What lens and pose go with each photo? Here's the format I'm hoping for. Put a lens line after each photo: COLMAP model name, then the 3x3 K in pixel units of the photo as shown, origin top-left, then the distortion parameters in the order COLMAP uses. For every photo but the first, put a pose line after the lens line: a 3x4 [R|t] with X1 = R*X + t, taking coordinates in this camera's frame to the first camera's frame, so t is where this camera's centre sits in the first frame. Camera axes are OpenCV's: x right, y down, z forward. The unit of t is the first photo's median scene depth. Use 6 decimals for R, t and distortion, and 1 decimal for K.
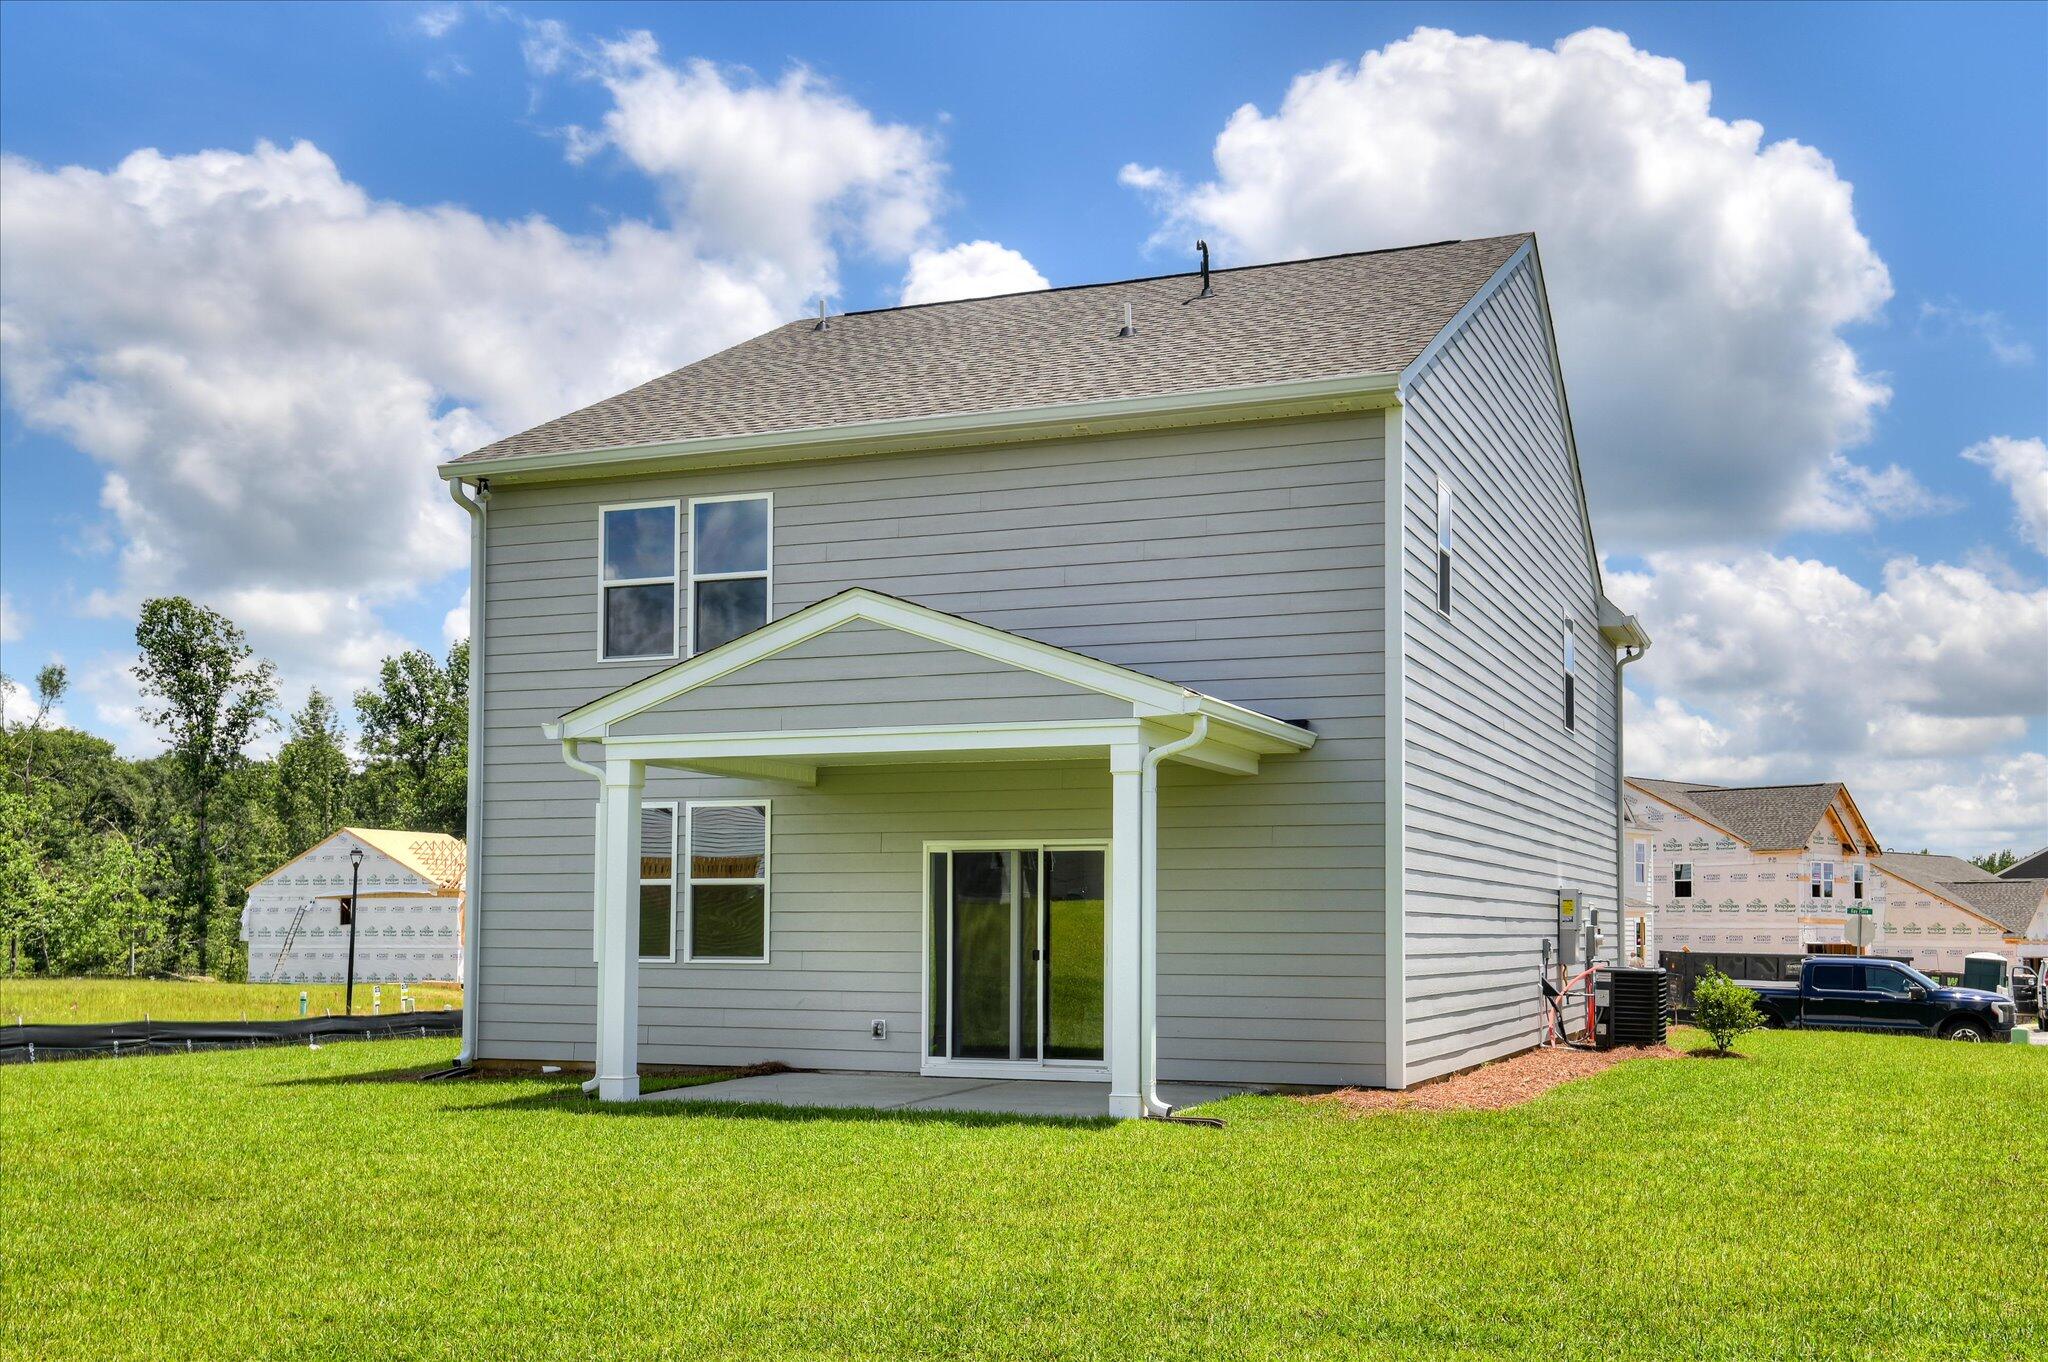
lens RADIAL K [[2104.1, 0, 1024.5], [0, 2104.1, 774.1], [0, 0, 1]] dist [-0.001573, -0.002217]
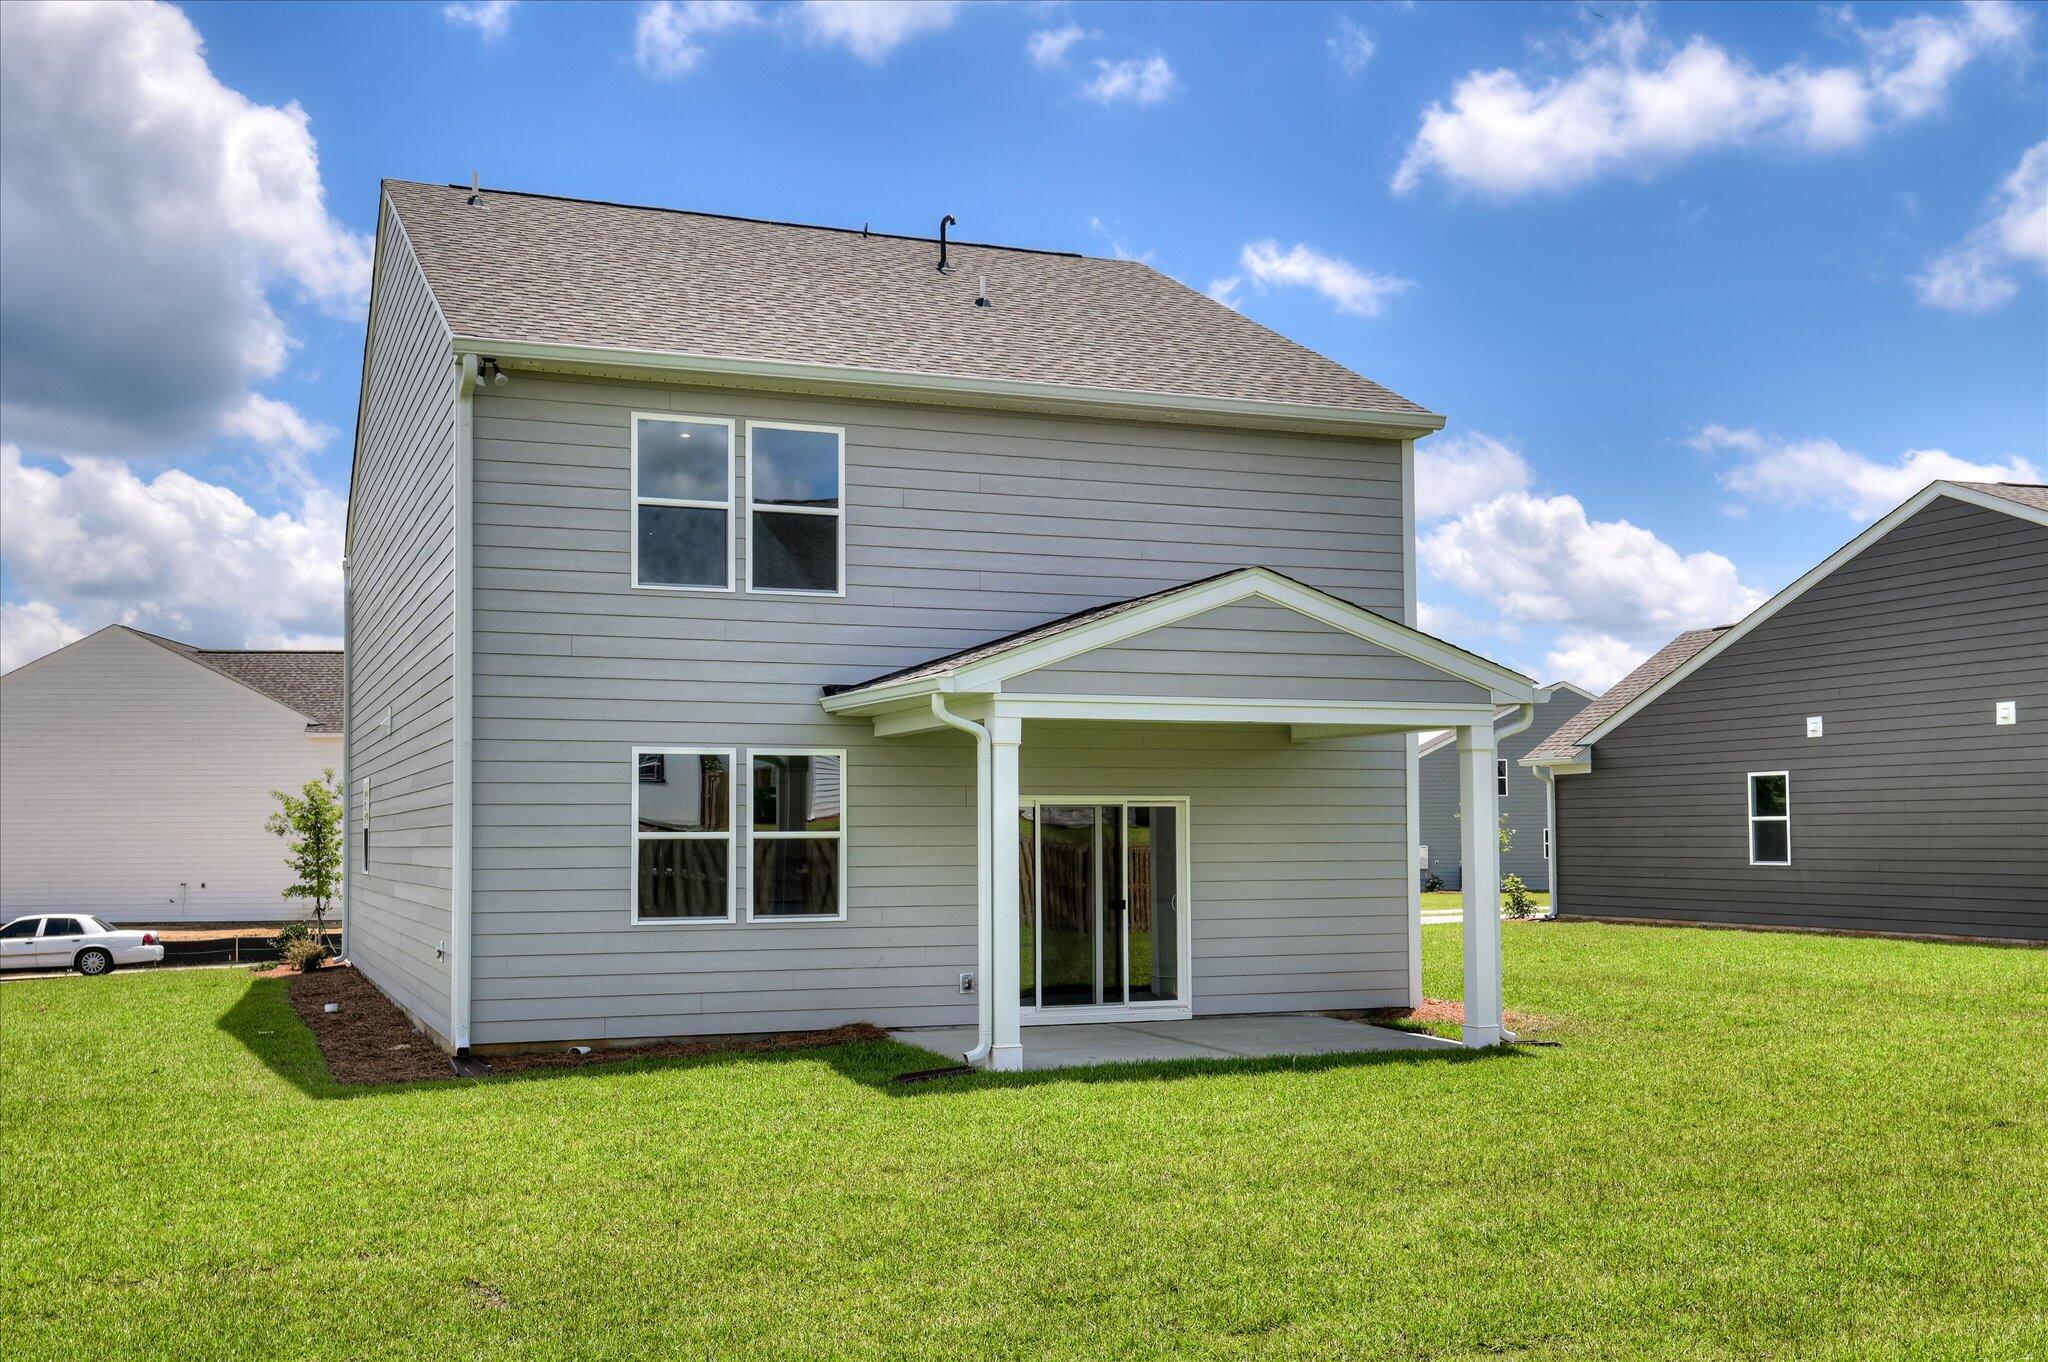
lens RADIAL K [[2083.1, 0, 1024.0], [0, 2083.1, 681.0], [0, 0, 1]] dist [0.000172, -0.000169]
pose [[0.726942, 0.043000, 0.685351, -0.709306], [-0.044165, 0.998899, -0.015828, -0.007439], [-0.685277, -0.018762, 0.728040, 0.253056]]
